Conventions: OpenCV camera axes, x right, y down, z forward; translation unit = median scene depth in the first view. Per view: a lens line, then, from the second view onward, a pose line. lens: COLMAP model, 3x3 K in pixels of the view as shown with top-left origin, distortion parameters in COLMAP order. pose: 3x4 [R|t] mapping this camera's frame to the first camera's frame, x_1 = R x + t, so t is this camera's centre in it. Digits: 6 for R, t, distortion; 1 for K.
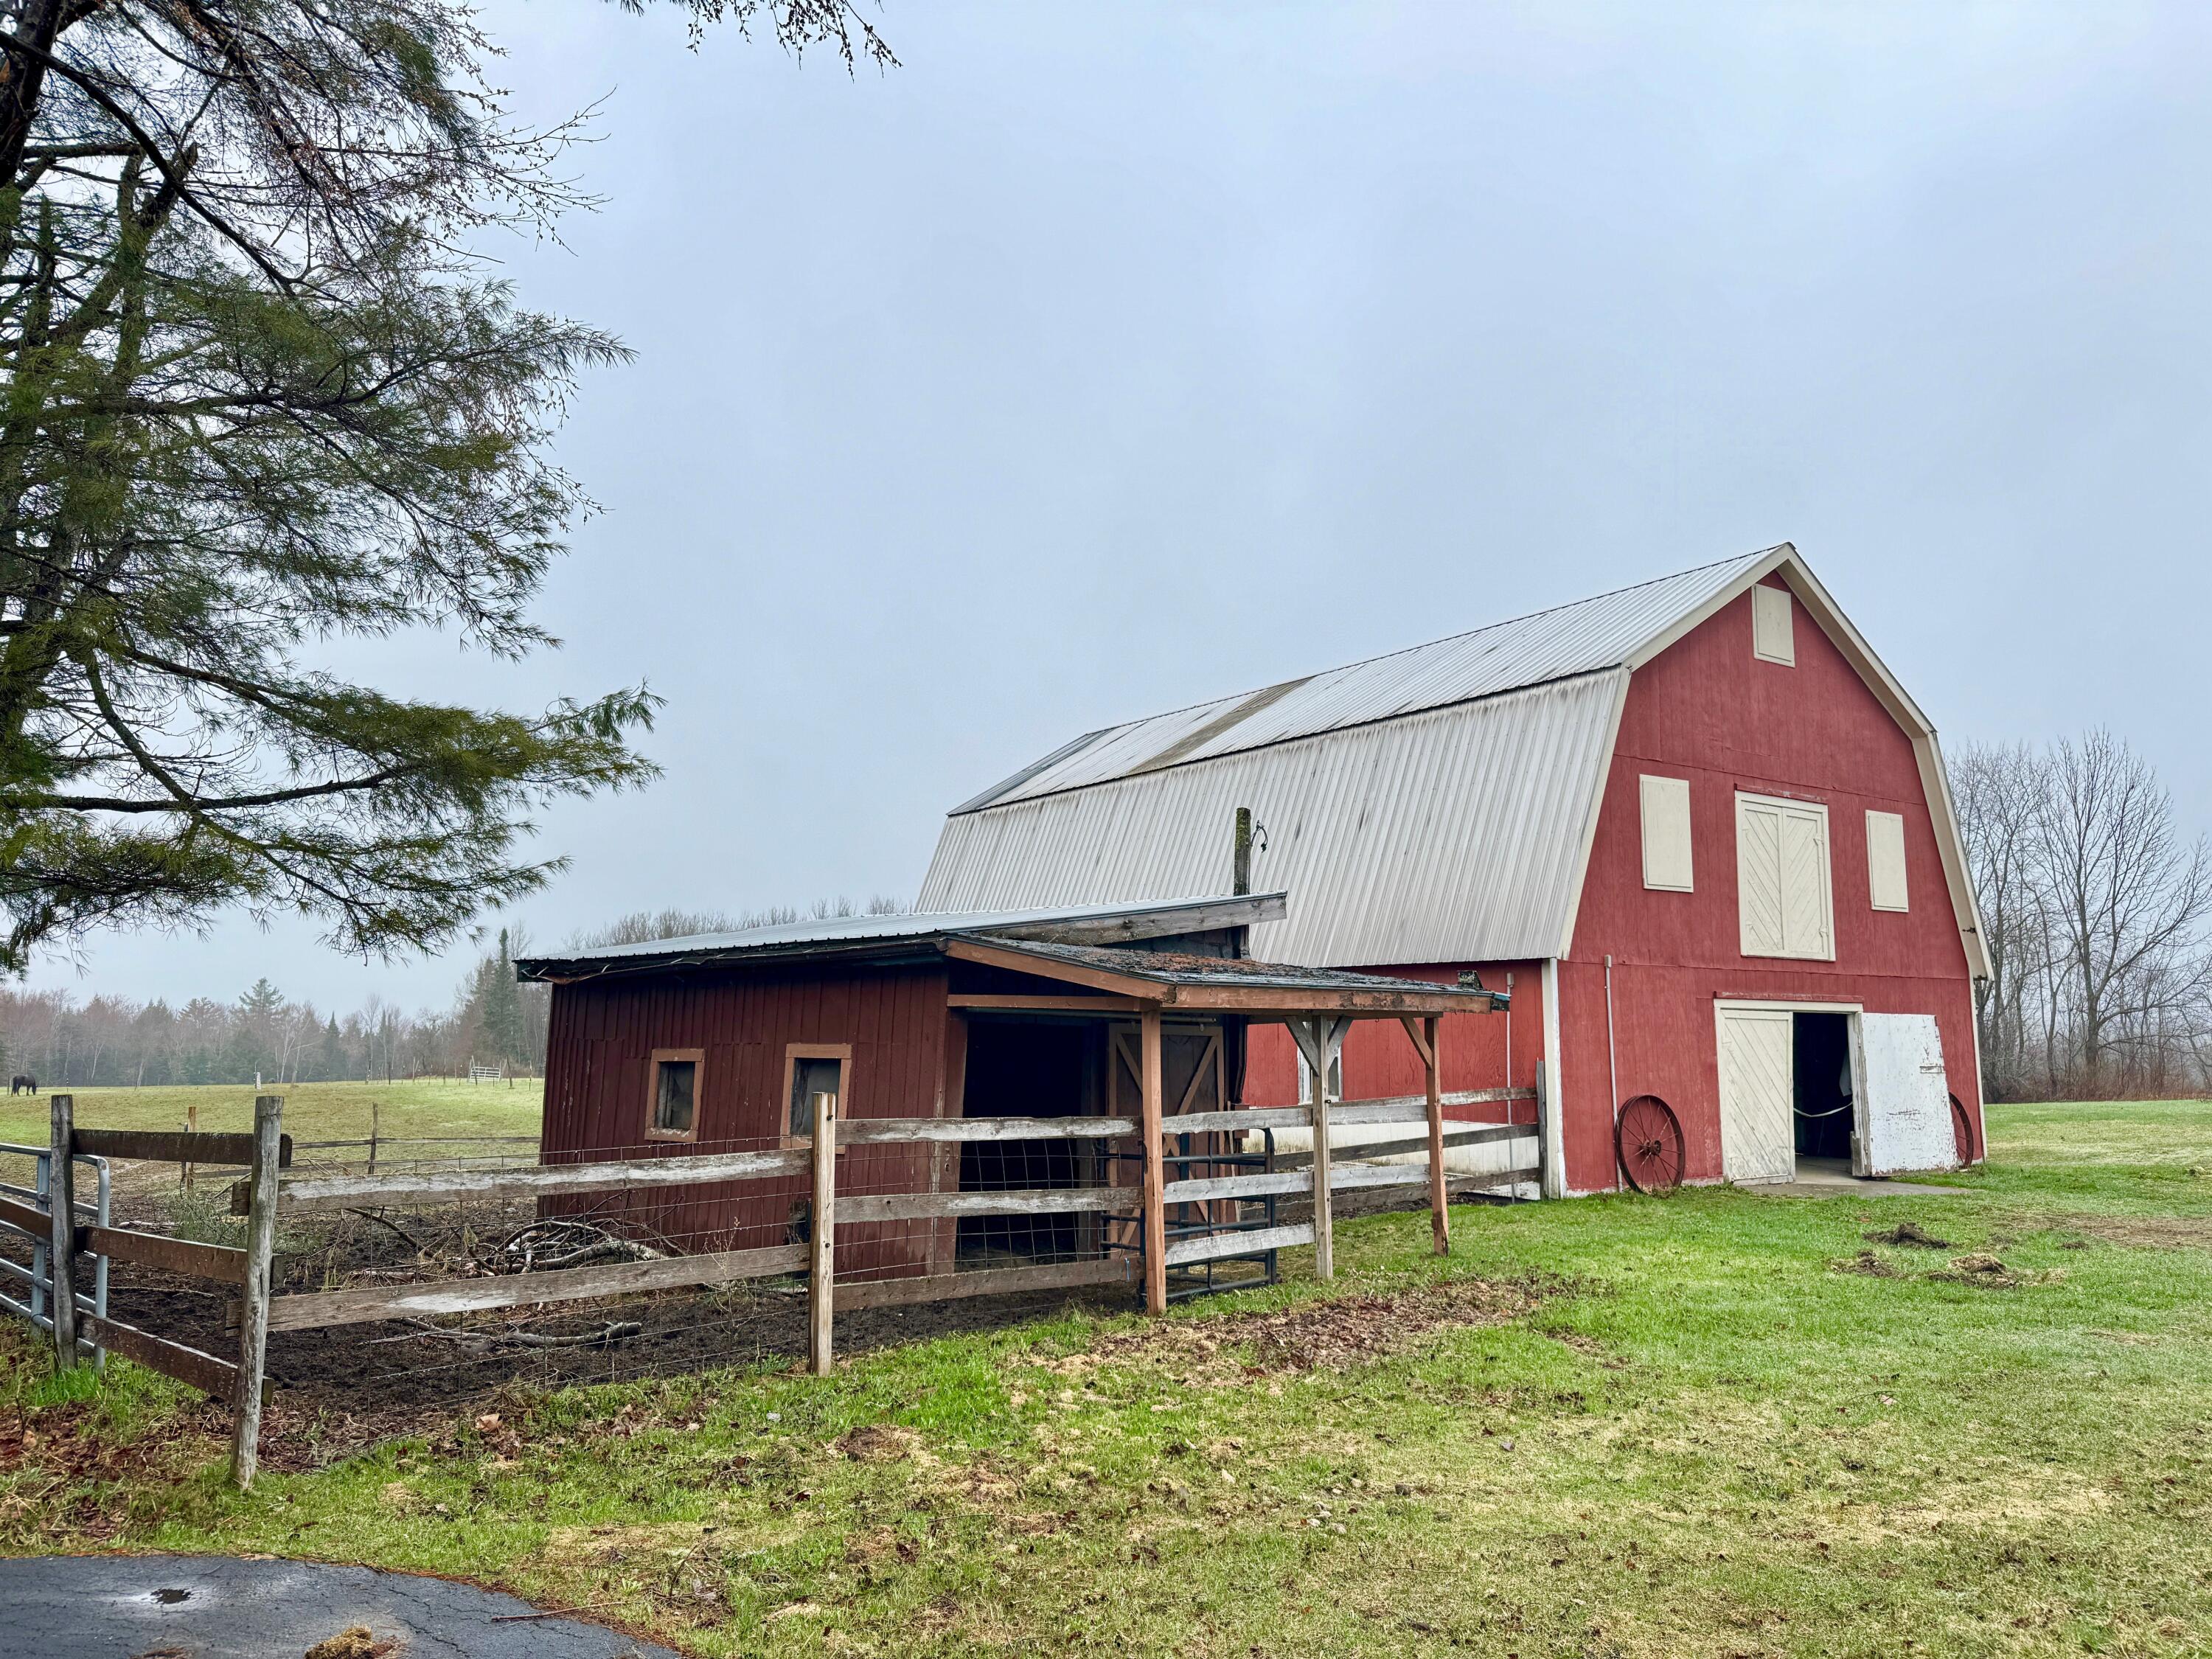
lens RADIAL K [[1503.7, 0, 1096.4], [0, 1503.7, 817.3], [0, 0, 1]] dist [0.001263, -0.015267]
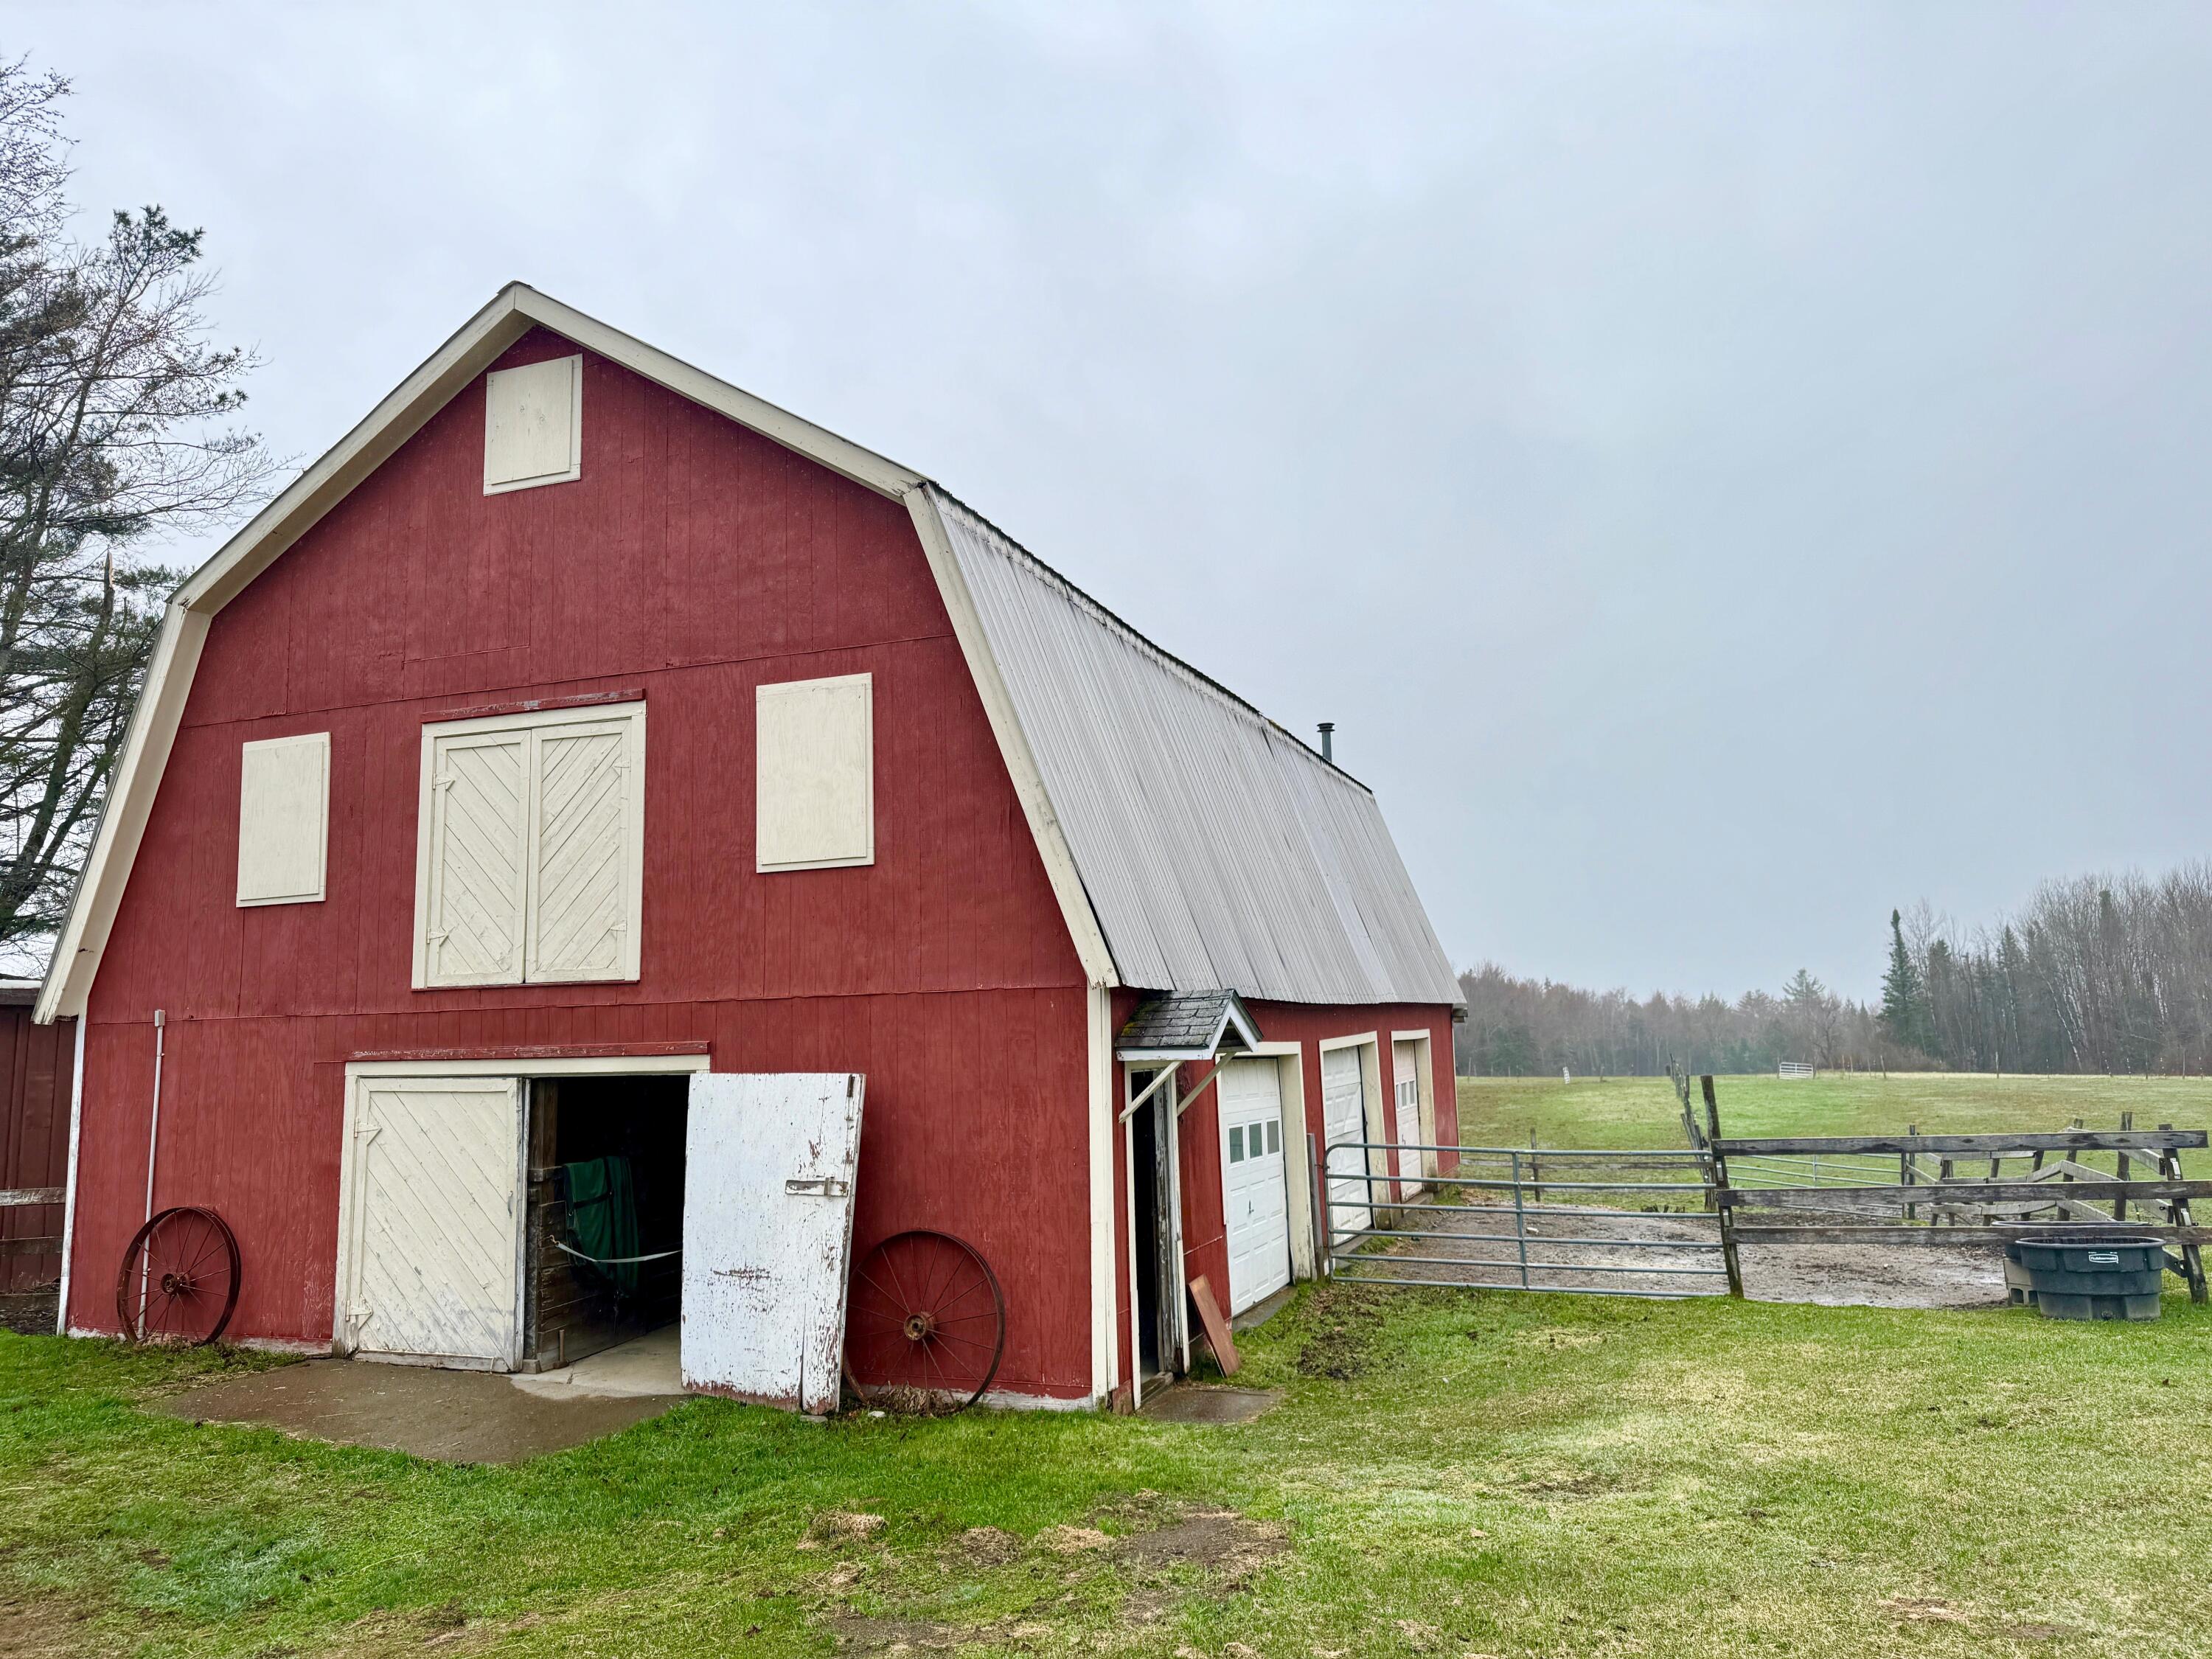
lens RADIAL K [[1503.7, 0, 1112.1], [0, 1503.7, 830.4], [0, 0, 1]] dist [0.001263, -0.015267]
pose [[0.607280, -0.127476, -0.784195, 1.080592], [0.140423, 0.988726, -0.051980, 0.098064], [0.781980, -0.078552, 0.618334, 0.832897]]
